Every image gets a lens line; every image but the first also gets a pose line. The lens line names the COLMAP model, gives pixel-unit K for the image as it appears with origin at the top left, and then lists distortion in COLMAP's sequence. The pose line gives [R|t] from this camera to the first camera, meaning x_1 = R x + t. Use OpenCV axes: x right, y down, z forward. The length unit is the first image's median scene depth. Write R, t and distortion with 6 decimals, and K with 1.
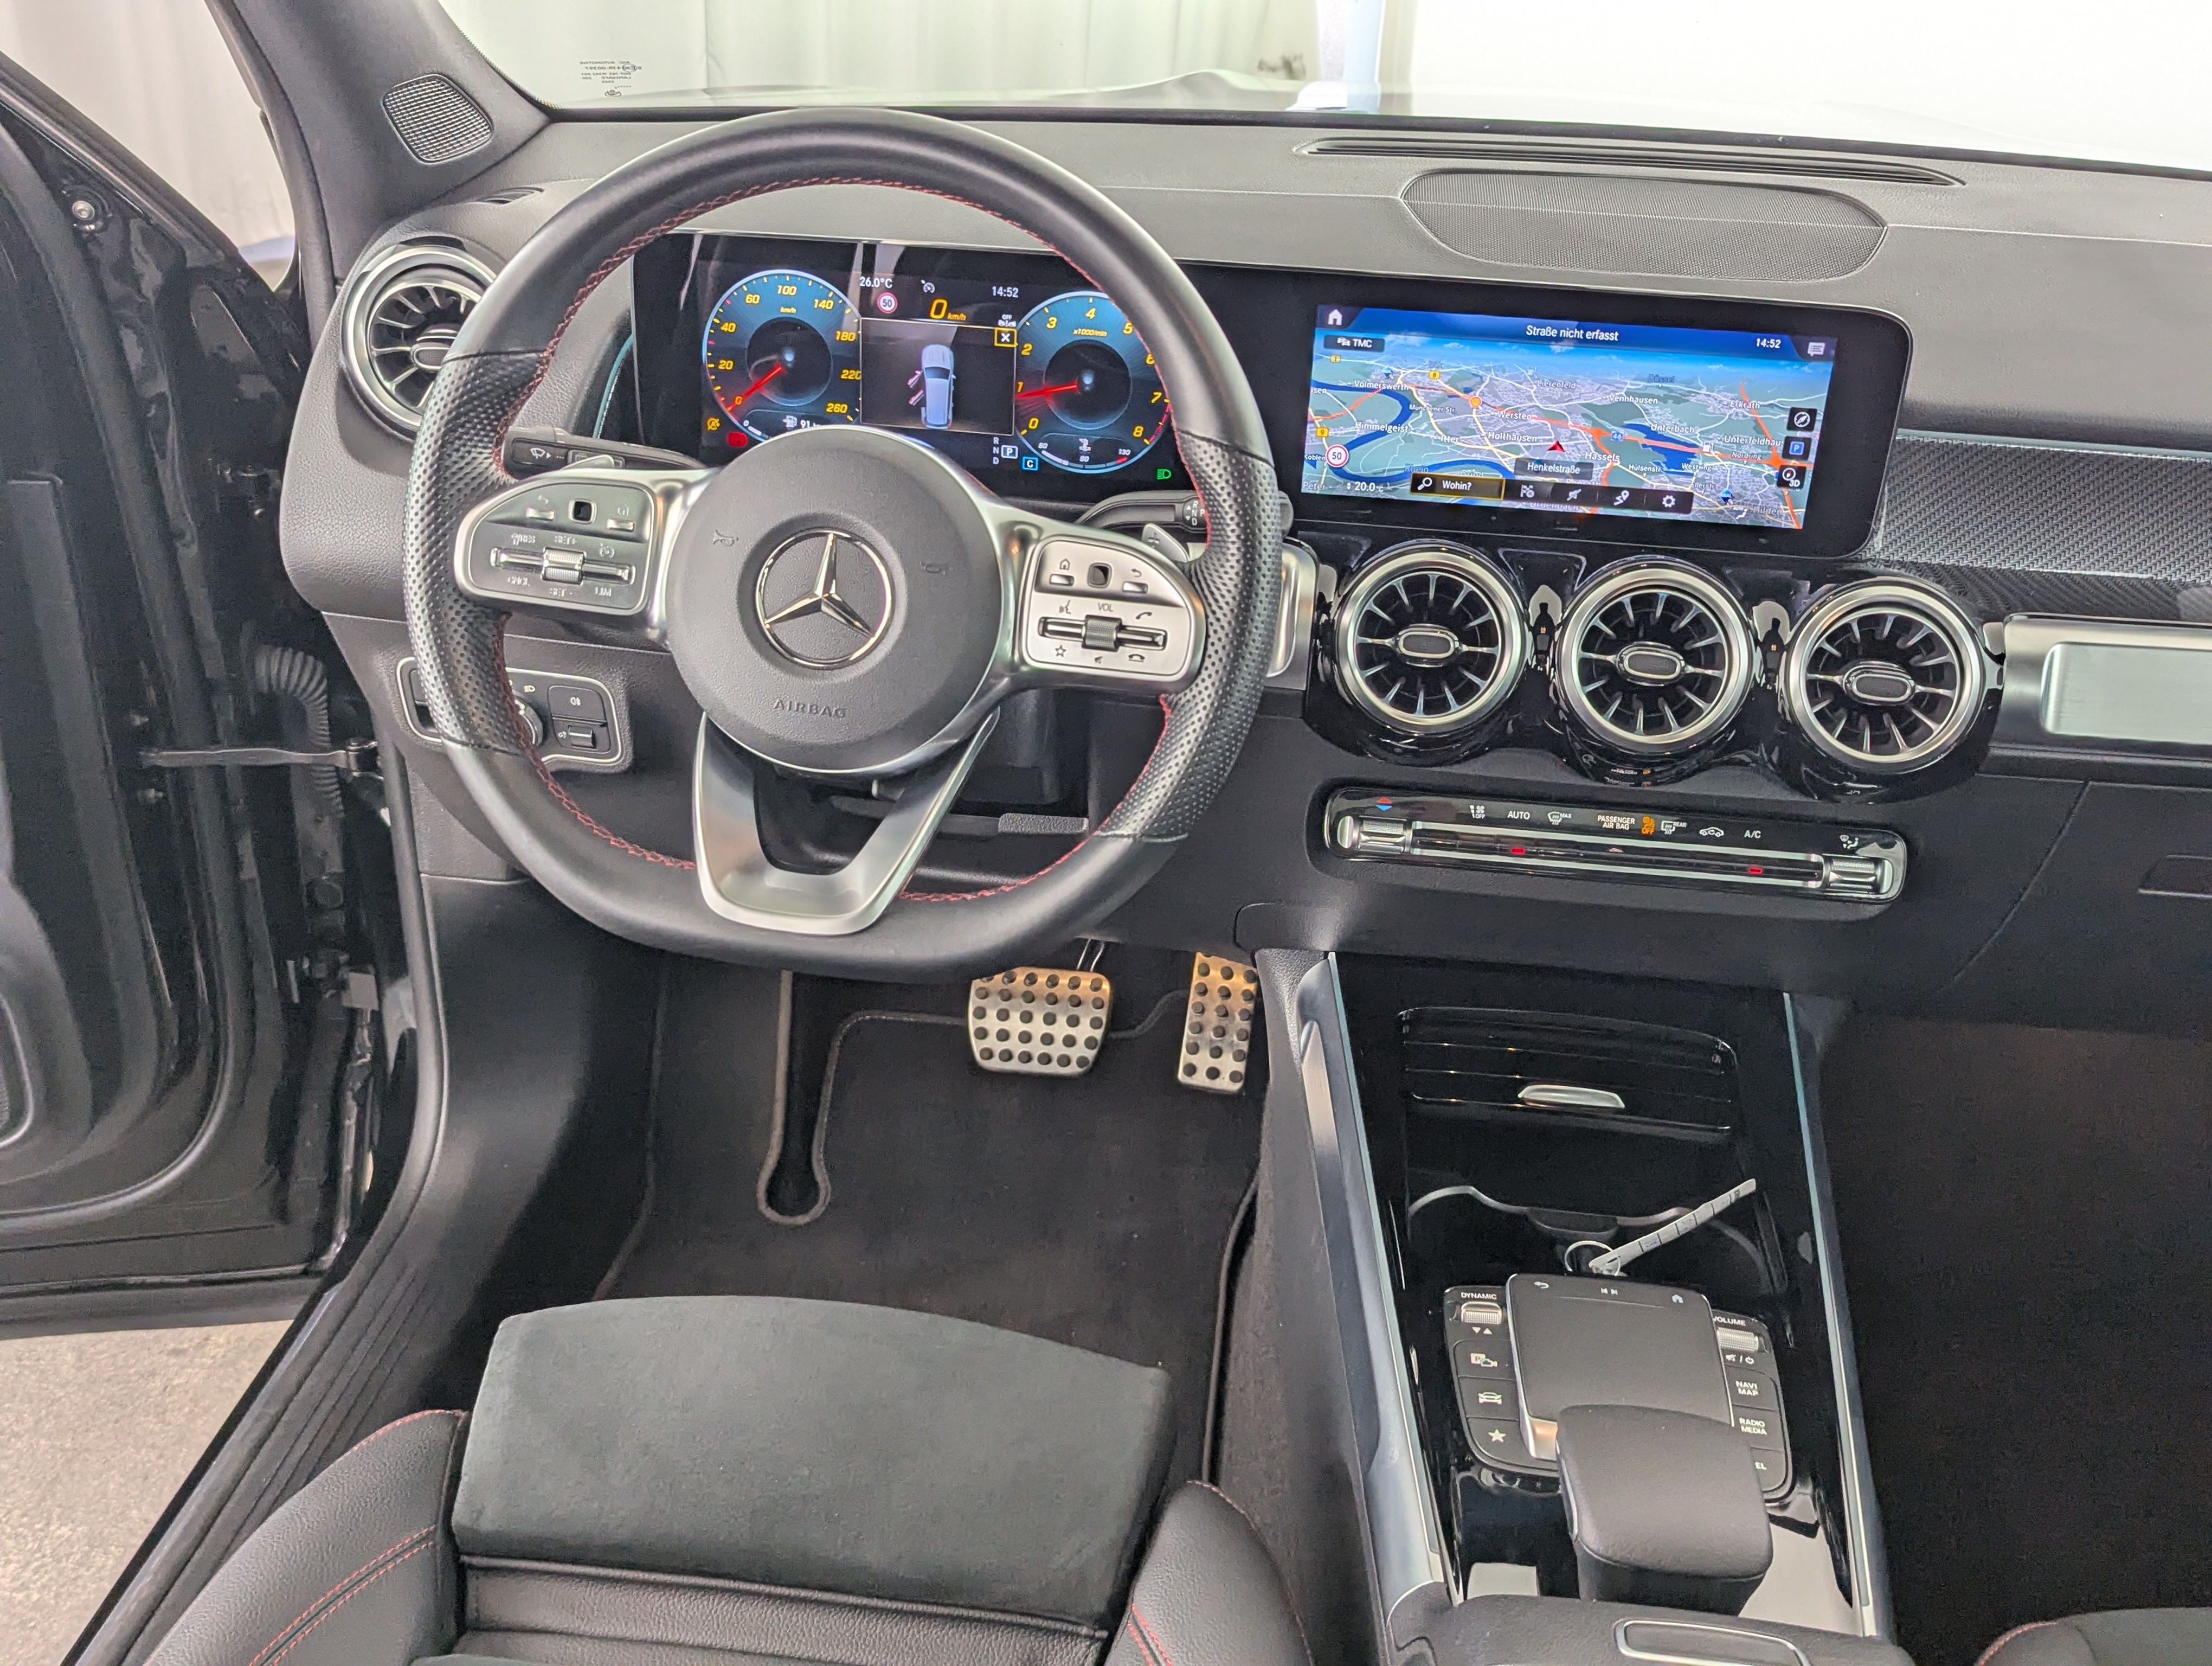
lens RADIAL K [[2025.9, 0, 1131.2], [0, 2025.9, 812.8], [0, 0, 1]] dist [0.023632, 0.000000]
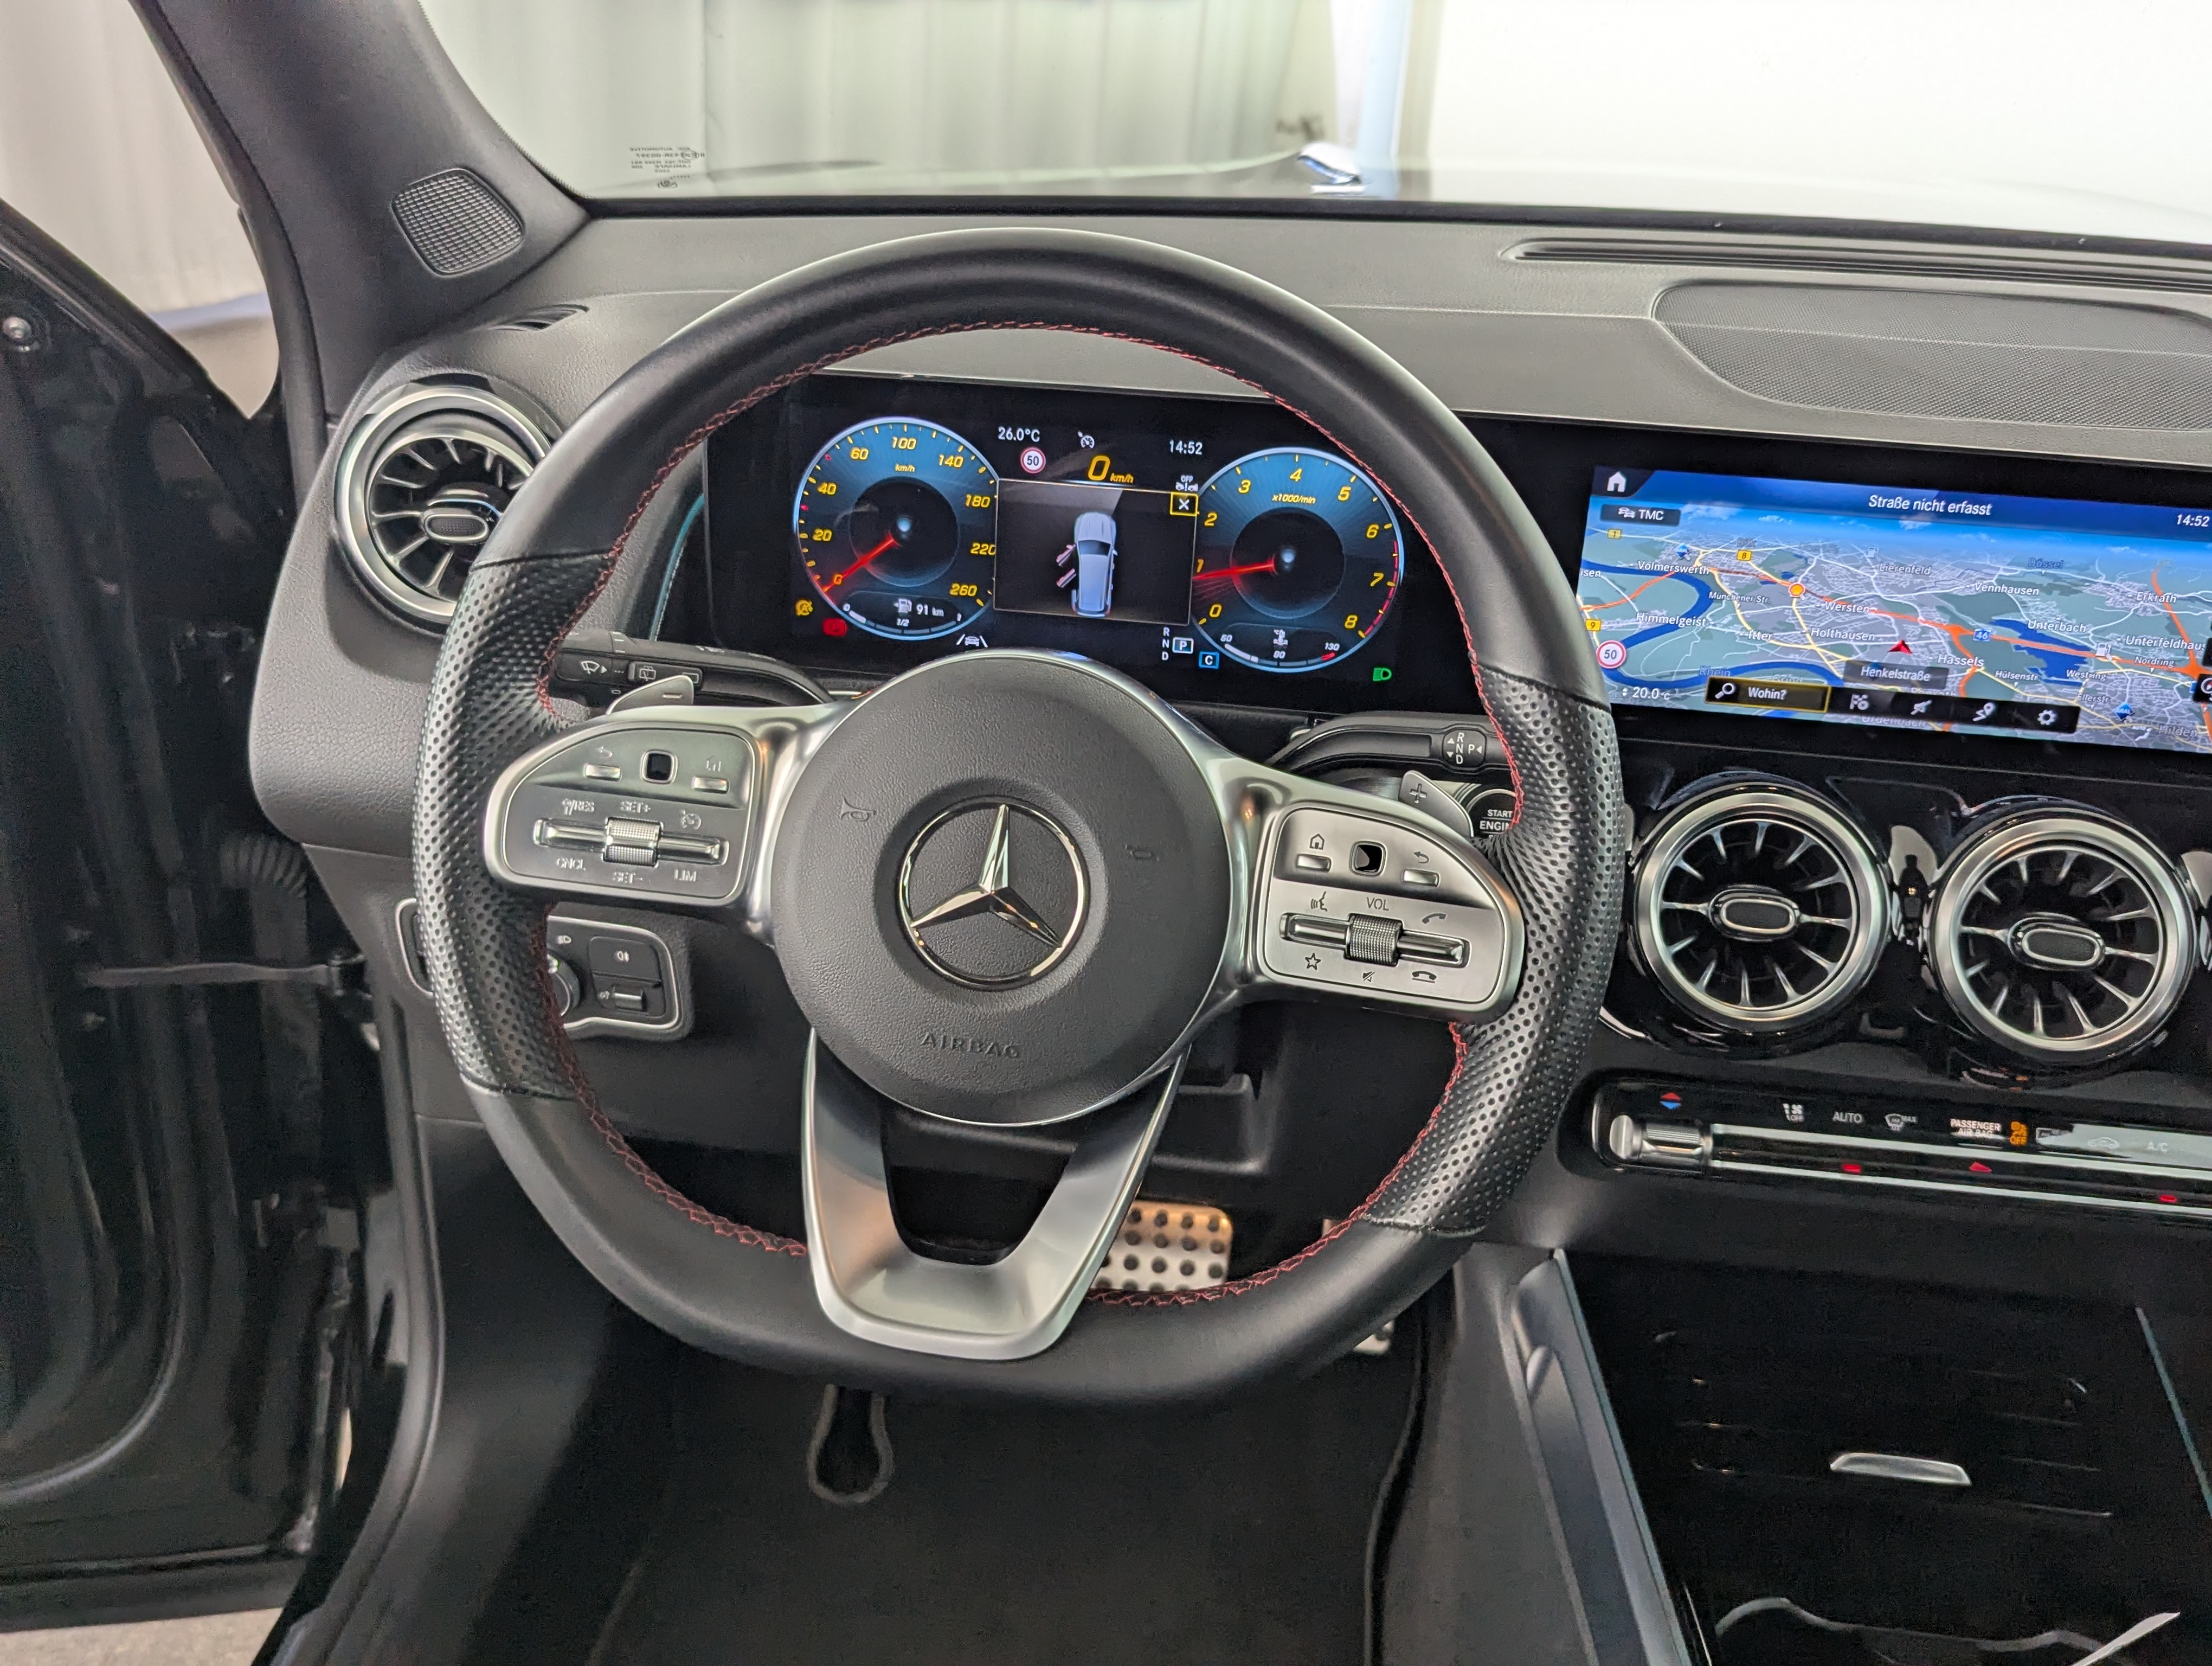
lens RADIAL K [[2025.9, 0, 1111.2], [0, 2025.9, 780.3], [0, 0, 1]] dist [0.023632, 0.000000]
pose [[0.999998, 0.001563, 0.001322, -0.090891], [-0.001510, 0.999243, -0.038883, -0.097603], [-0.001382, 0.038881, 0.999243, 0.225091]]
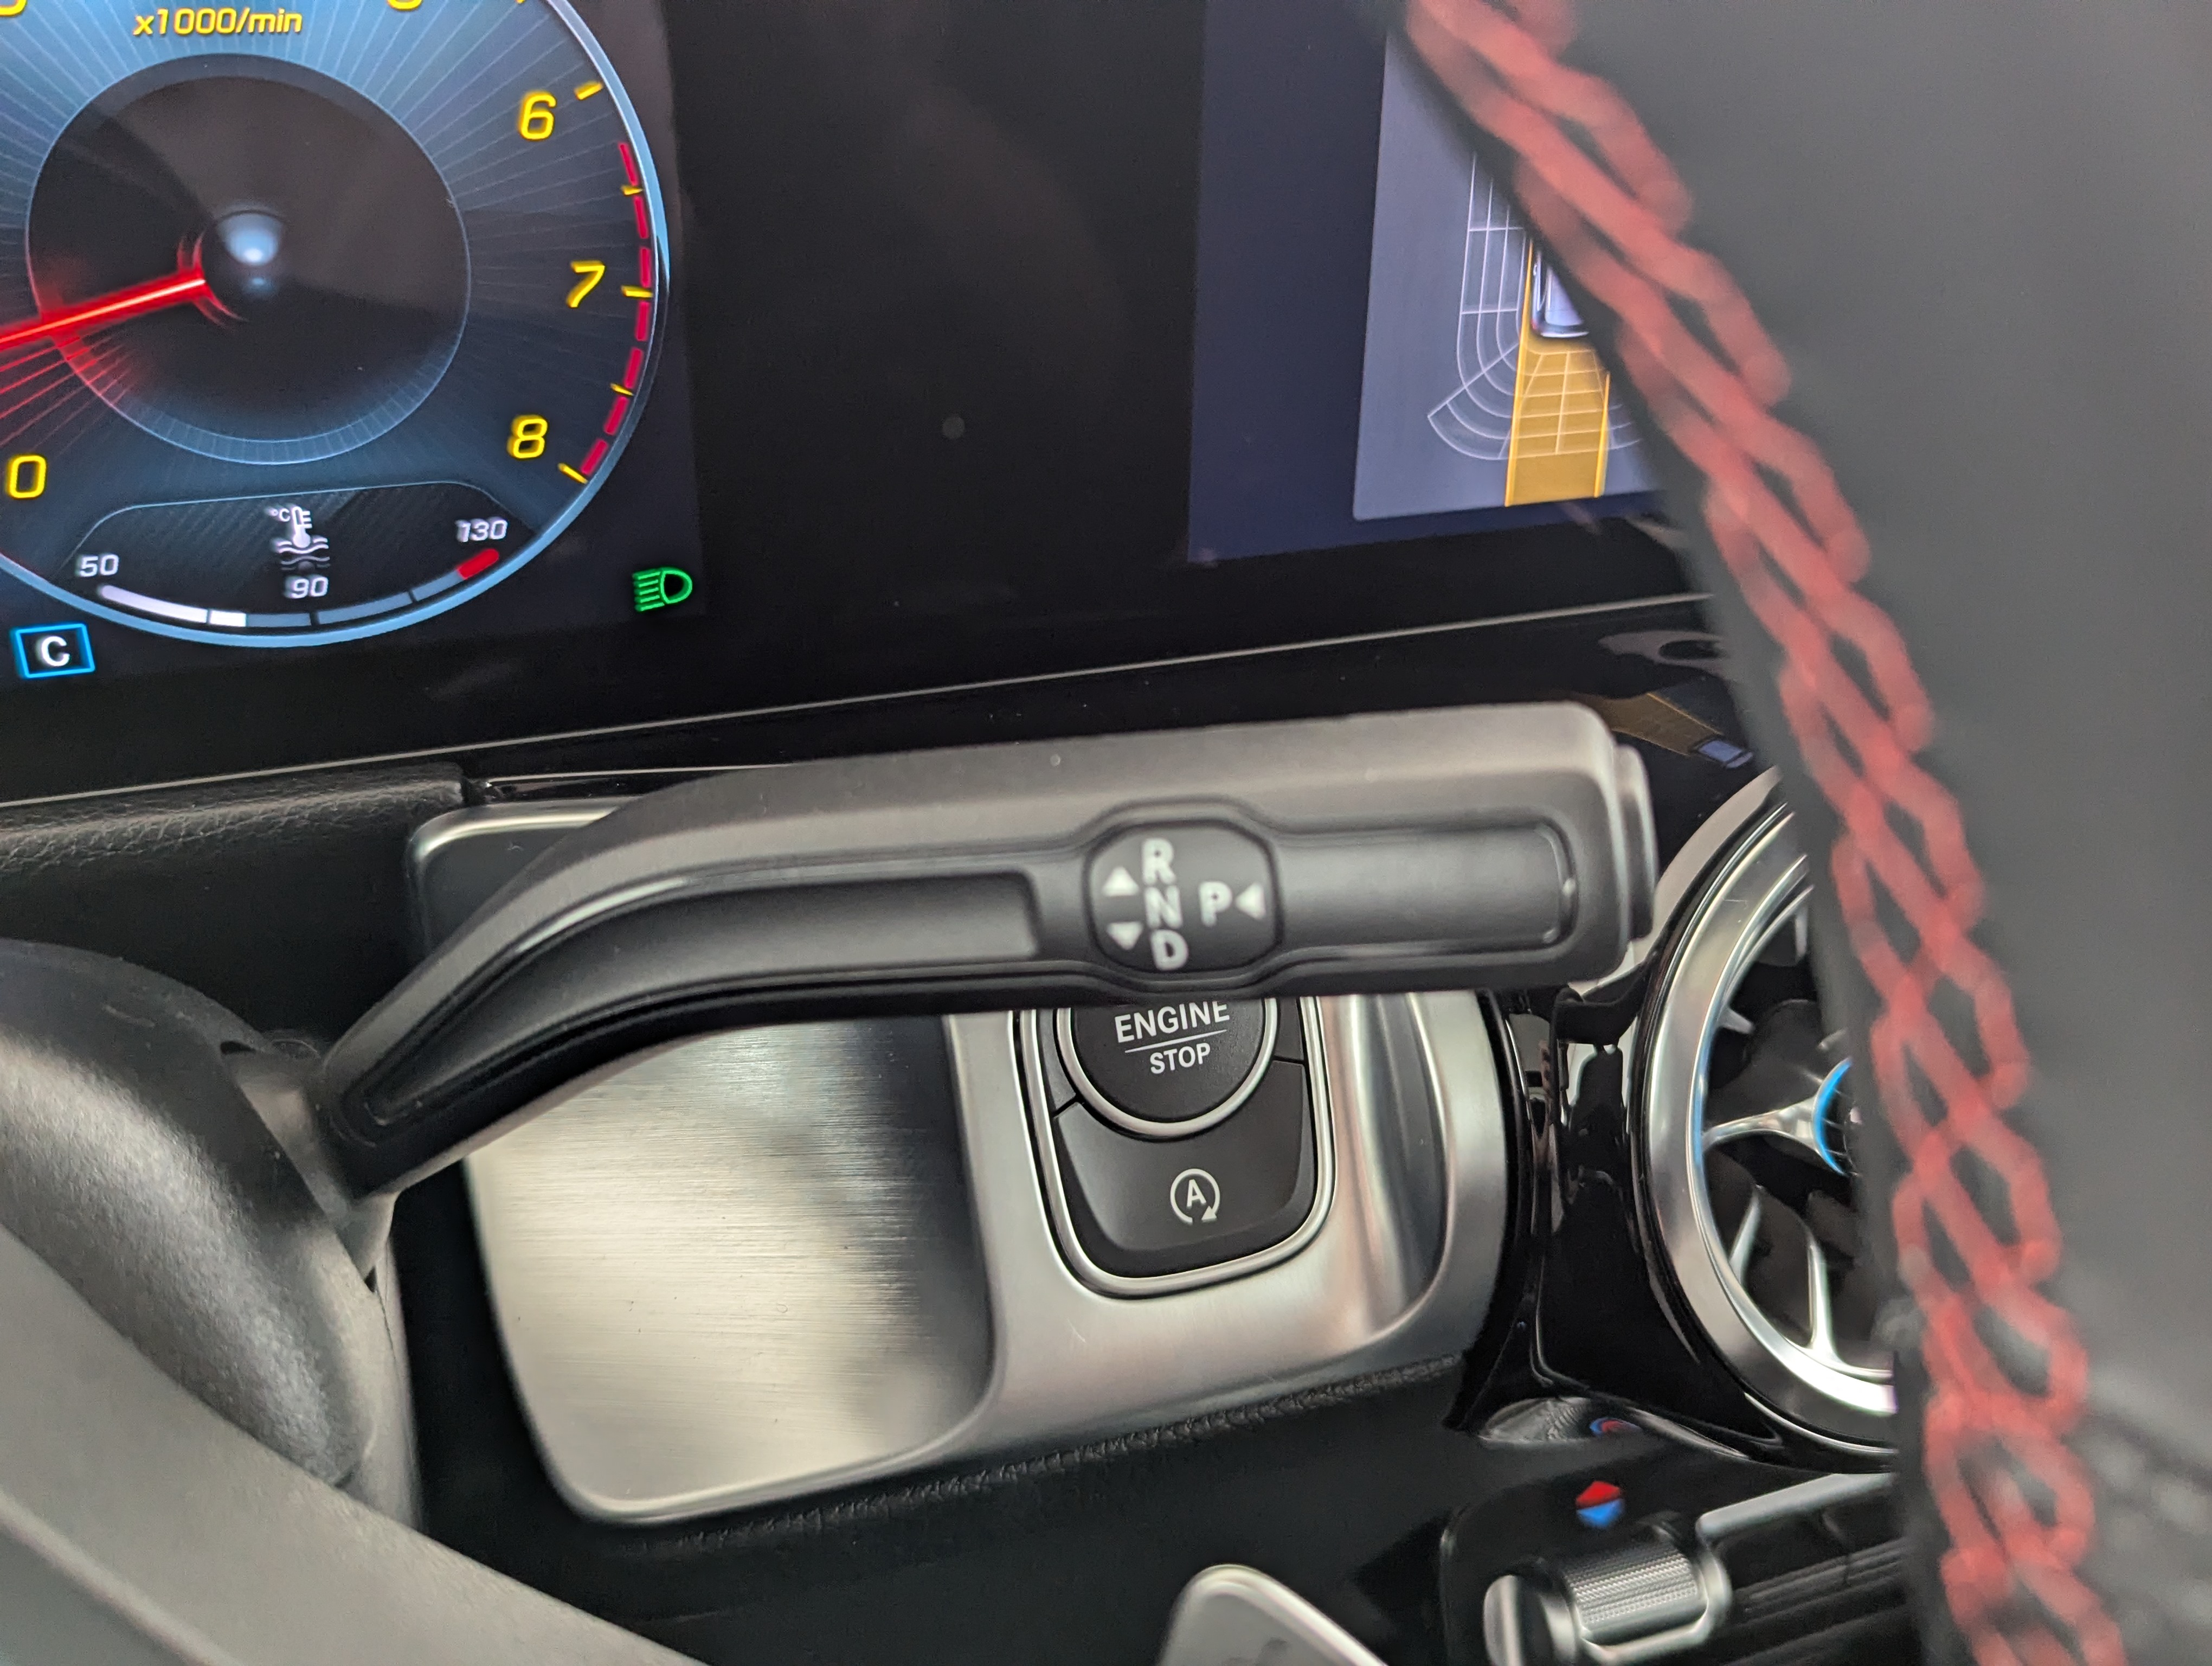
lens RADIAL K [[2025.9, 0, 1146.8], [0, 2025.9, 805.6], [0, 0, 1]] dist [0.023632, 0.000000]
pose [[0.884651, -0.233255, 0.403714, -0.039039], [0.193356, 0.971436, 0.137573, -0.166906], [-0.424272, -0.043644, 0.904483, 0.760303]]
